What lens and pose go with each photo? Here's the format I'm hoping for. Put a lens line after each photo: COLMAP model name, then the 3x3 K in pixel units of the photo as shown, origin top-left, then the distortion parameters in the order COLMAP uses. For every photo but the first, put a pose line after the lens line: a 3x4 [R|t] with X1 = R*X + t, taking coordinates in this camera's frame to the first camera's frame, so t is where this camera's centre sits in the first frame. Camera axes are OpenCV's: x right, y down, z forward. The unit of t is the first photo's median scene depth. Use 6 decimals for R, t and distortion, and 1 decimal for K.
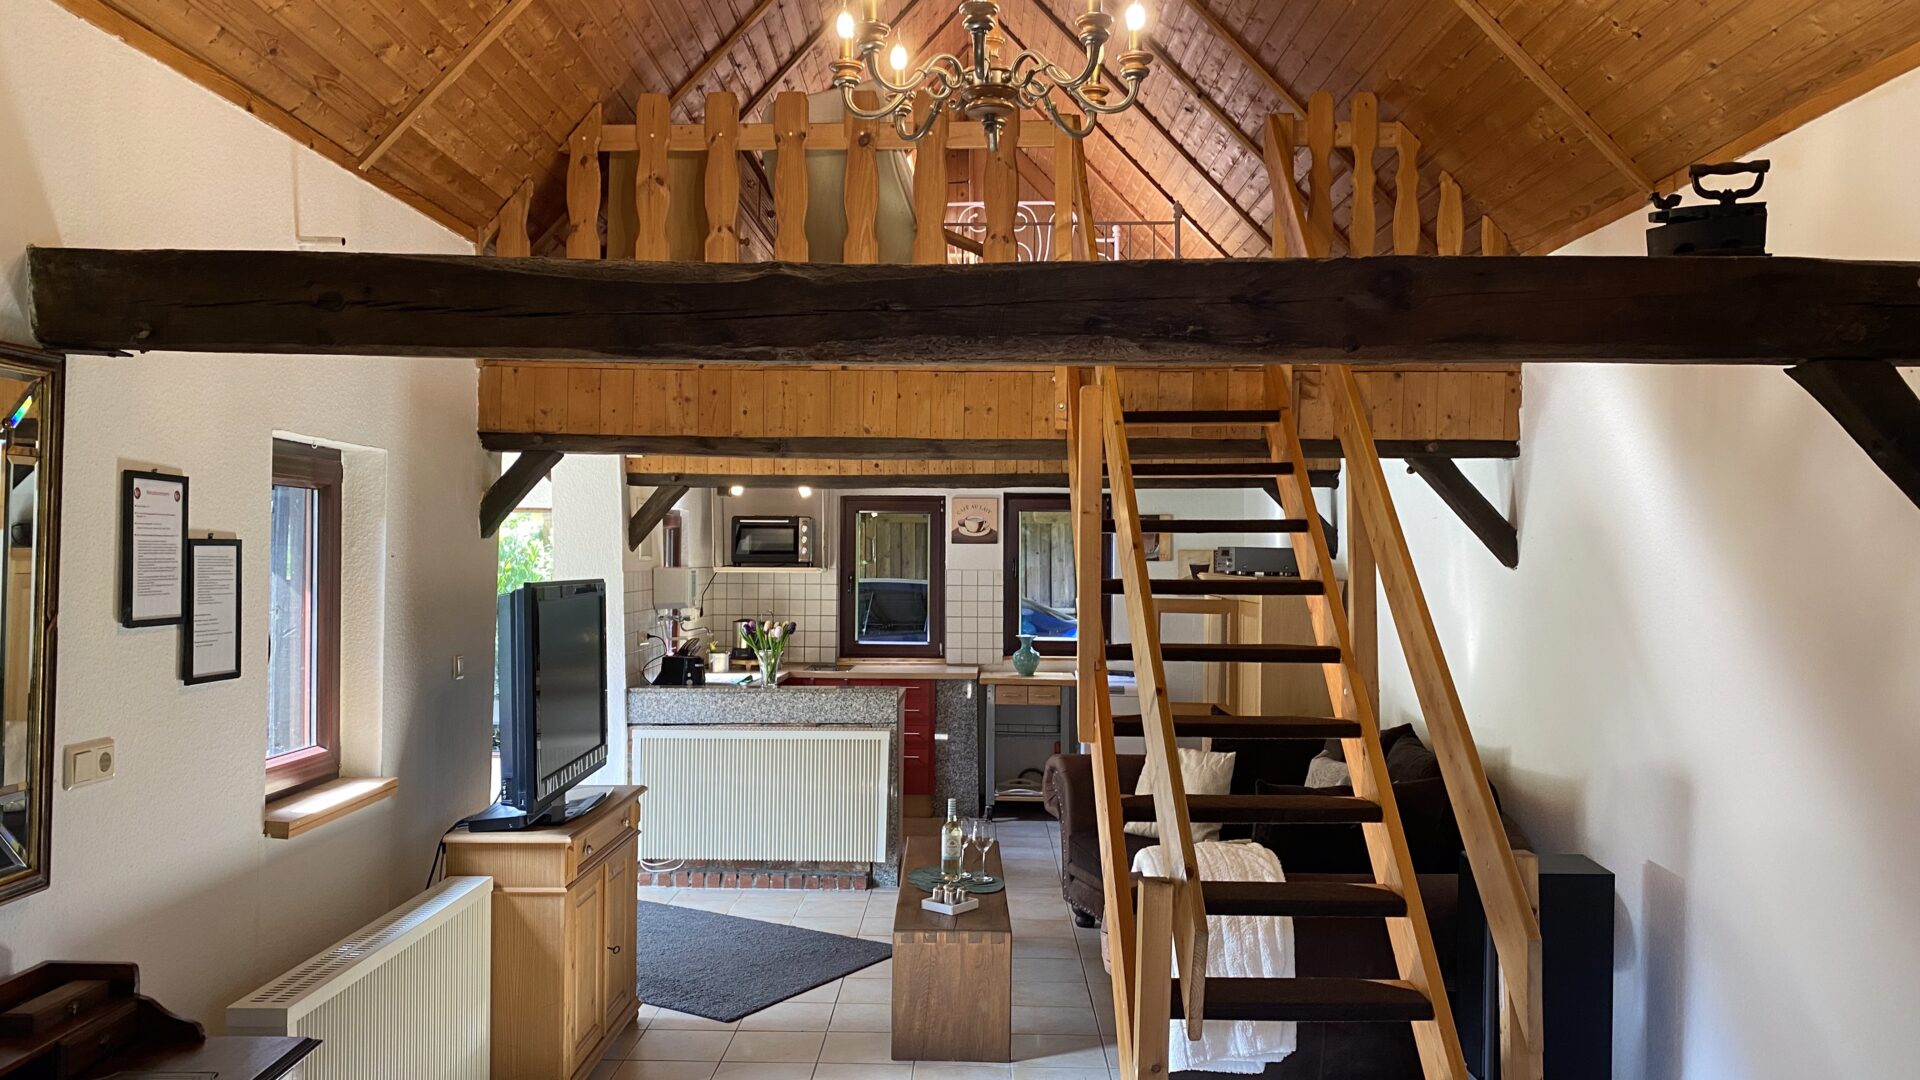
lens RADIAL K [[1410.9, 0, 960.0], [0, 1410.9, 540.0], [0, 0, 1]] dist [0.079157, -0.104760]
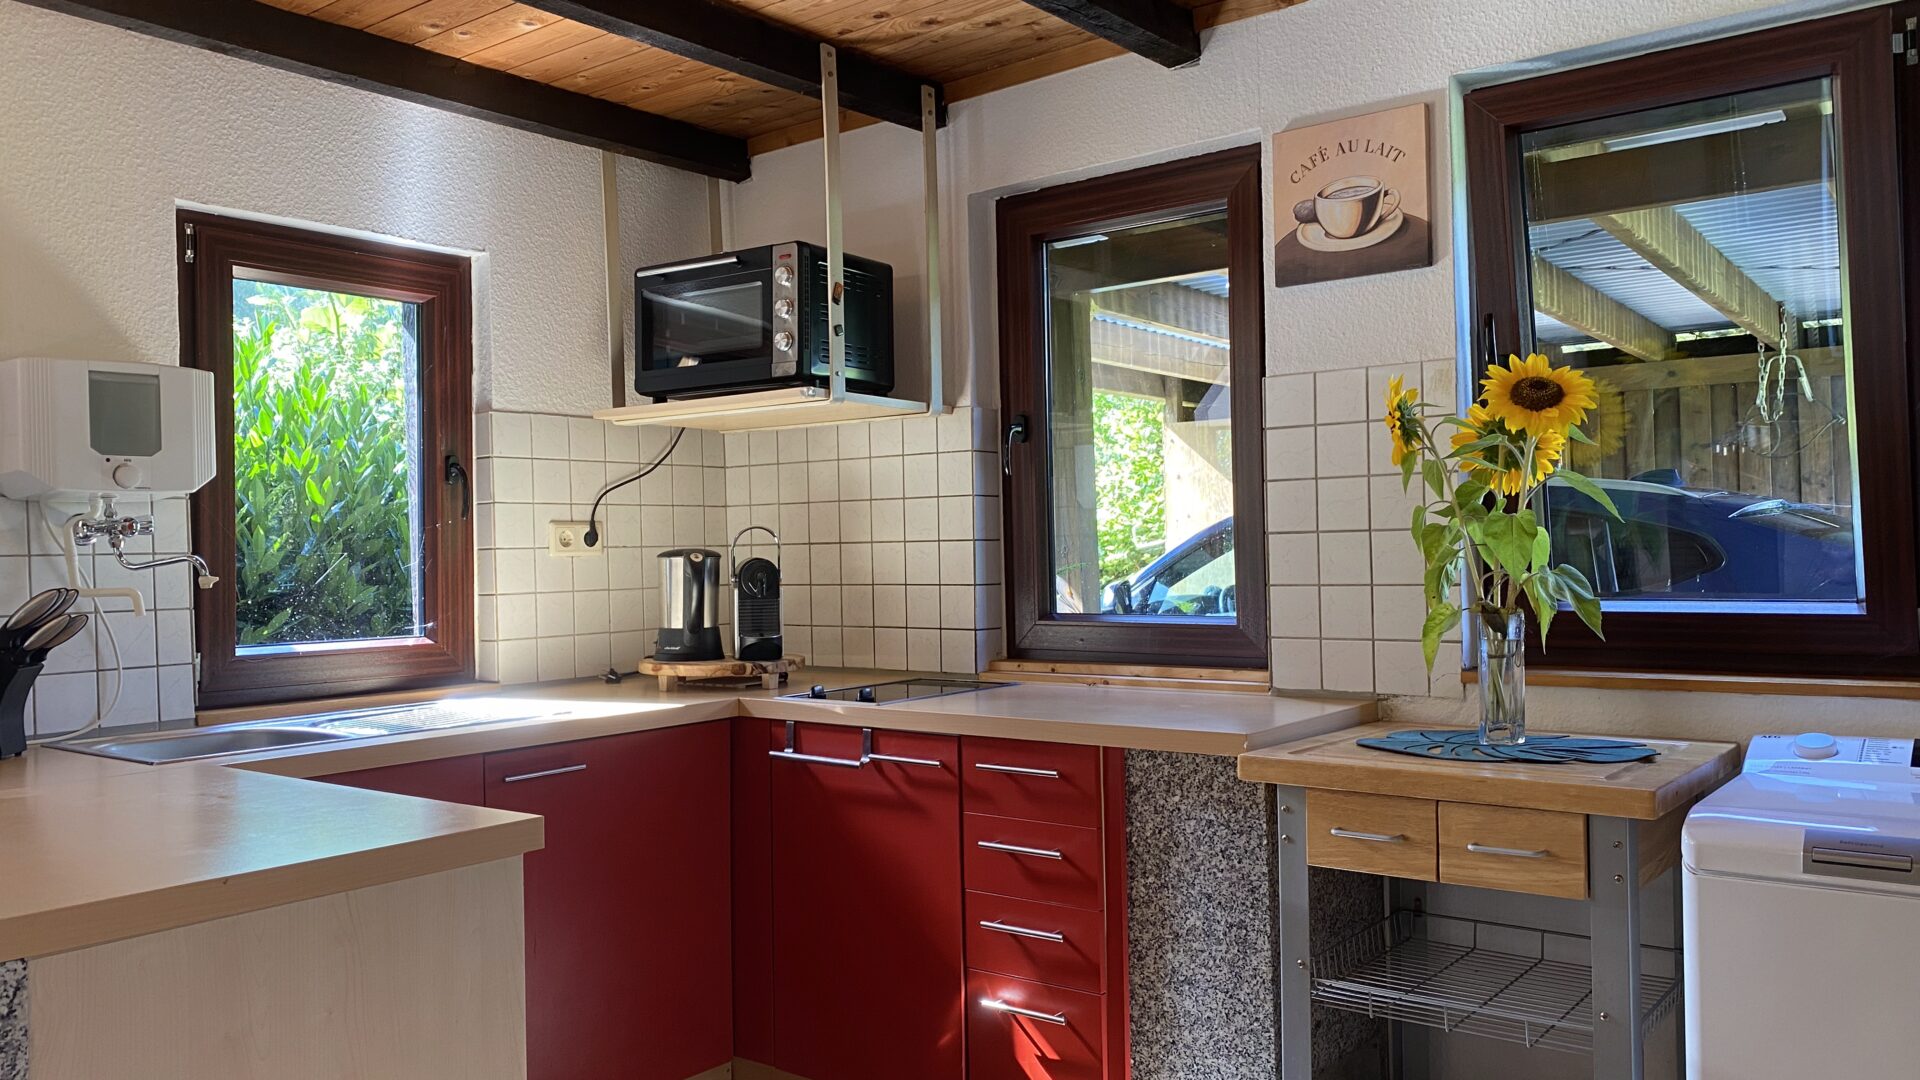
lens RADIAL K [[1410.9, 0, 960.0], [0, 1410.9, 540.0], [0, 0, 1]] dist [0.079157, -0.104760]
pose [[0.793922, -0.027963, -0.607376, 0.121876], [0.033606, 0.999433, -0.002084, 0.054321], [0.607090, -0.018757, 0.794412, 0.720584]]
